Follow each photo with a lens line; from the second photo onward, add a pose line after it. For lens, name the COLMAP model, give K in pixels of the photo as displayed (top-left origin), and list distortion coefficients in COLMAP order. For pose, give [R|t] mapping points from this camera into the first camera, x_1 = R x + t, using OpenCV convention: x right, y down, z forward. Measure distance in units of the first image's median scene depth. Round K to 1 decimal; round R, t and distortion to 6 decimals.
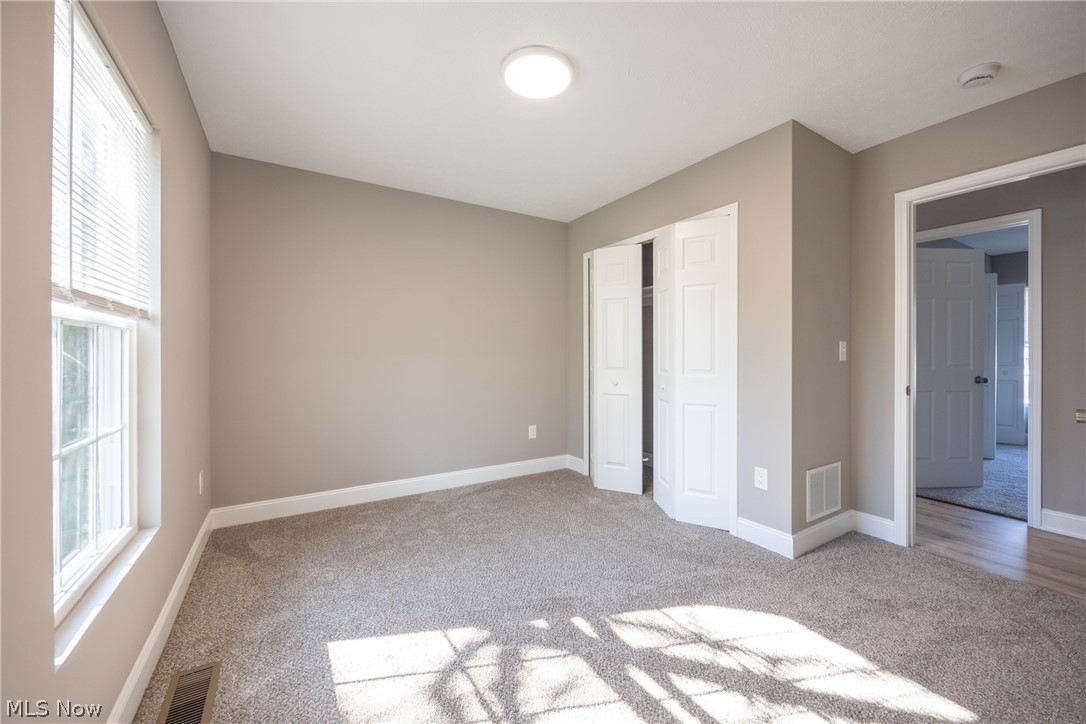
lens RADIAL K [[413.7, 0, 543.0], [0, 413.7, 359.0], [0, 0, 1]] dist [-0.003657, 0.000069]
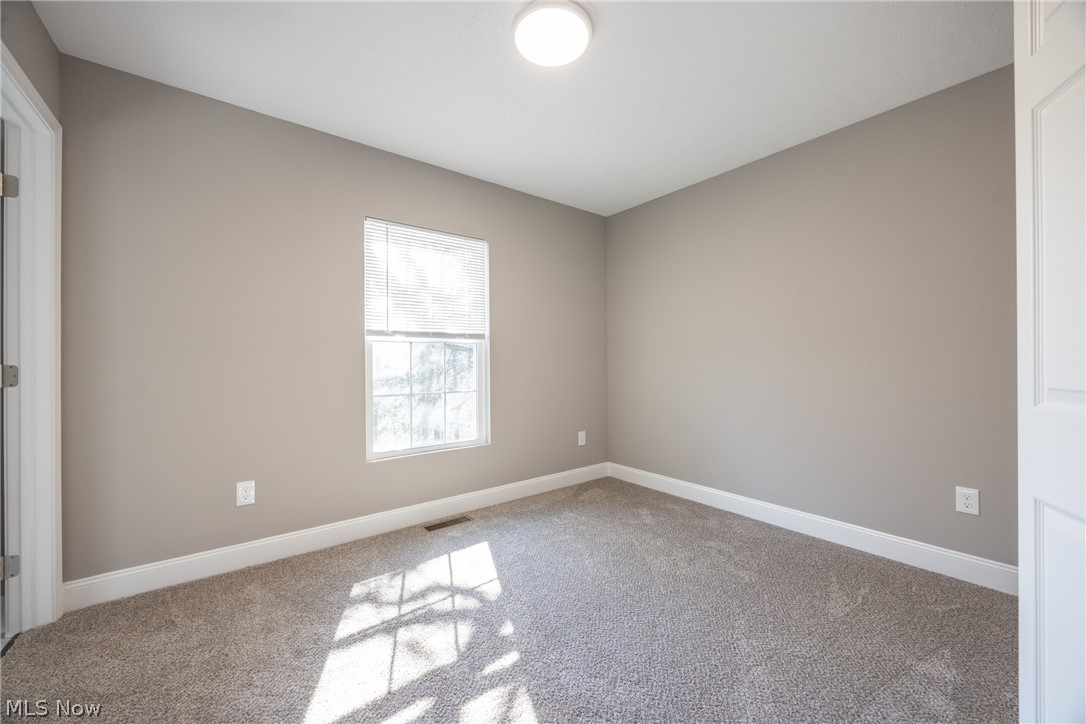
lens RADIAL K [[413.7, 0, 563.9], [0, 413.7, 359.5], [0, 0, 1]] dist [-0.003657, 0.000069]
pose [[0.120722, -0.012492, -0.992608, 1.070564], [-0.005699, 0.999896, -0.013276, 0.031846], [0.992670, 0.007260, 0.120638, 1.118722]]
